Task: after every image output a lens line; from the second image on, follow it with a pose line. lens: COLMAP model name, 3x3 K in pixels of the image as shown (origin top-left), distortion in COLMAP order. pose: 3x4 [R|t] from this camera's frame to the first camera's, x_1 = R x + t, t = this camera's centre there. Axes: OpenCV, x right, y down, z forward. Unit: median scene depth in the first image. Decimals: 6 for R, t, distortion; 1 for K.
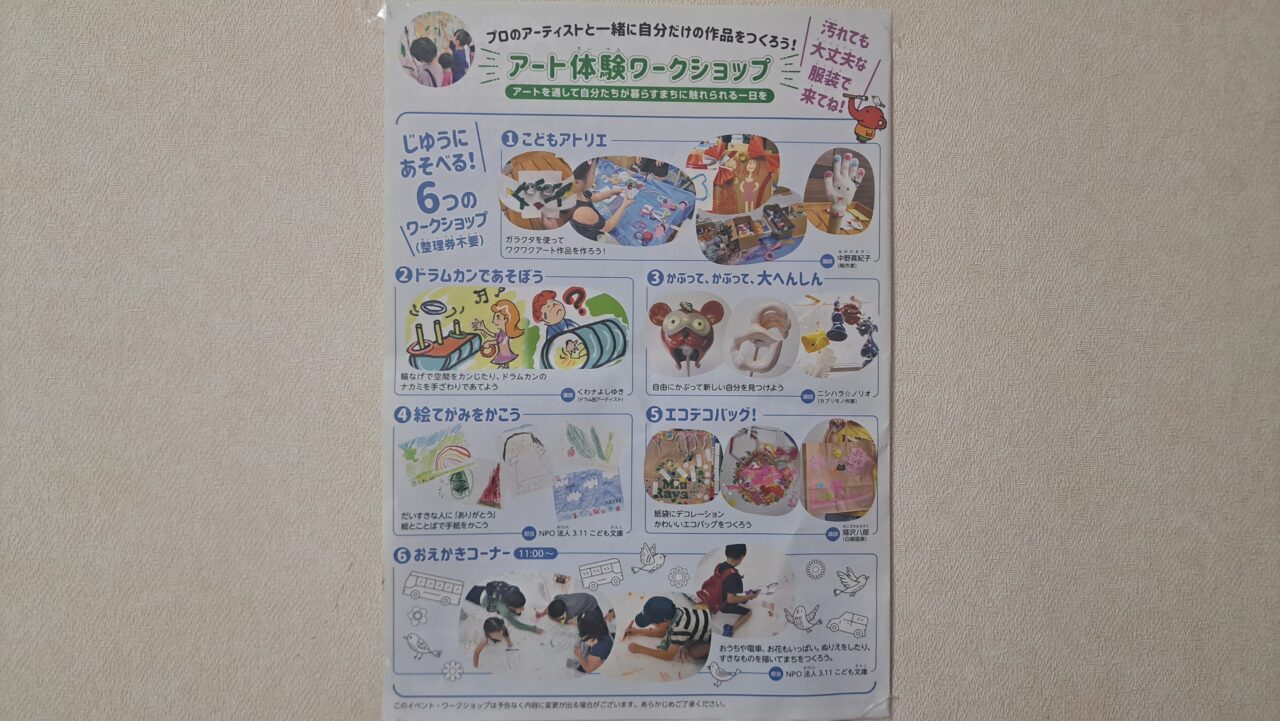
lens RADIAL K [[960.2, 0, 645.8], [0, 960.2, 354.1], [0, 0, 1]] dist [0.028532, -0.024723]
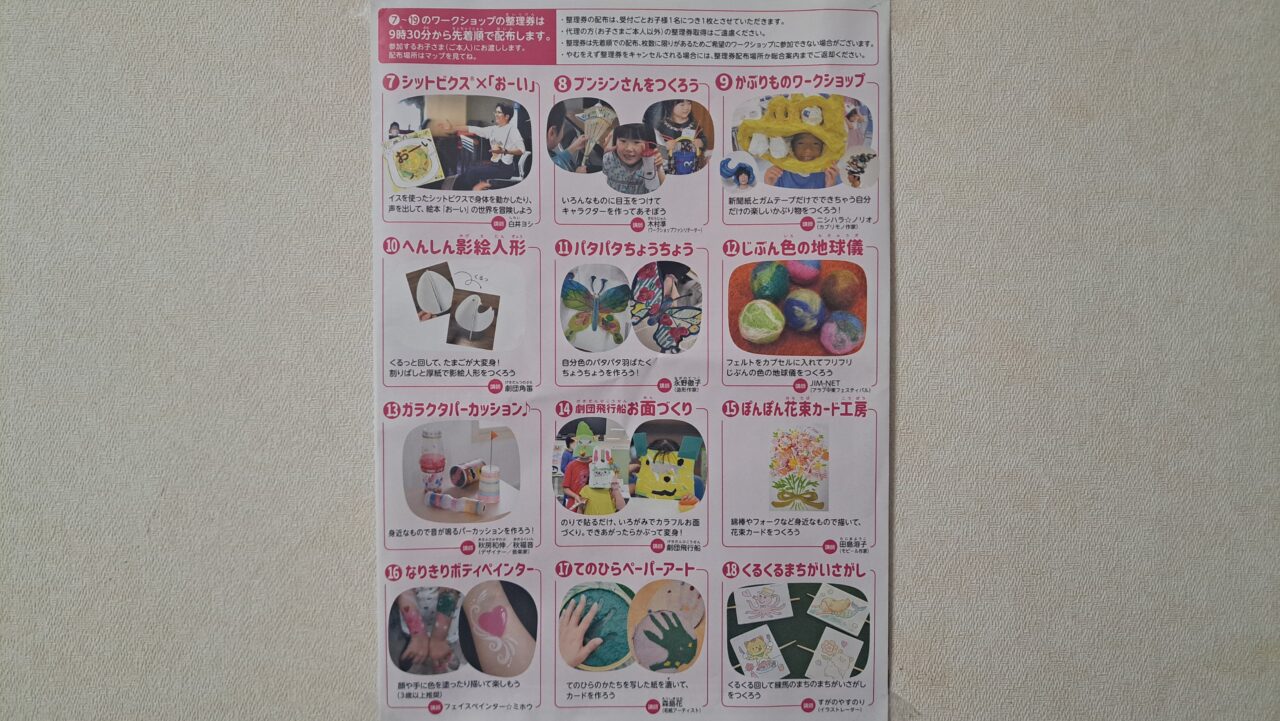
lens RADIAL K [[960.2, 0, 635.6], [0, 960.2, 348.3], [0, 0, 1]] dist [0.028532, -0.024723]
pose [[0.999589, 0.018141, -0.022194, 0.197672], [-0.017532, 0.999472, 0.027359, 0.037891], [0.022679, -0.026958, 0.999379, 0.025433]]
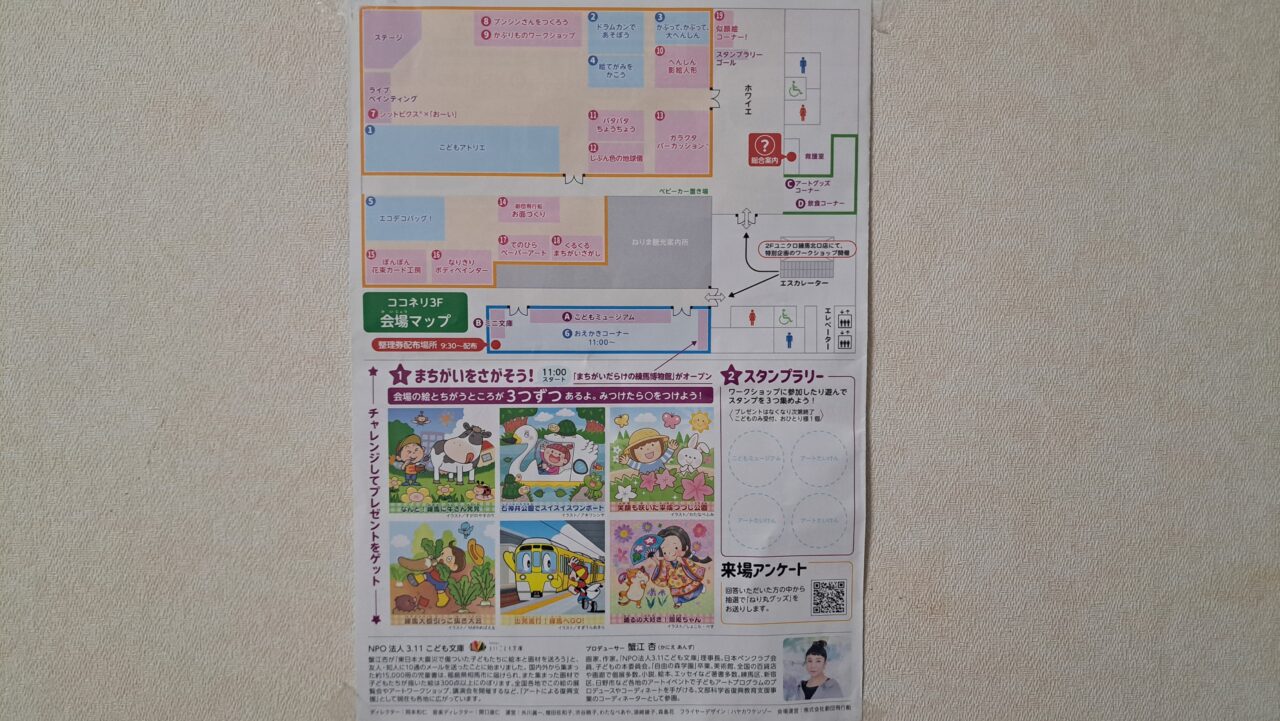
lens RADIAL K [[960.2, 0, 638.4], [0, 960.2, 357.3], [0, 0, 1]] dist [0.028532, -0.024723]
pose [[0.999674, 0.015805, -0.020064, 0.199453], [-0.014855, 0.998801, 0.046636, 0.099672], [0.020777, -0.046323, 0.998710, 0.025698]]
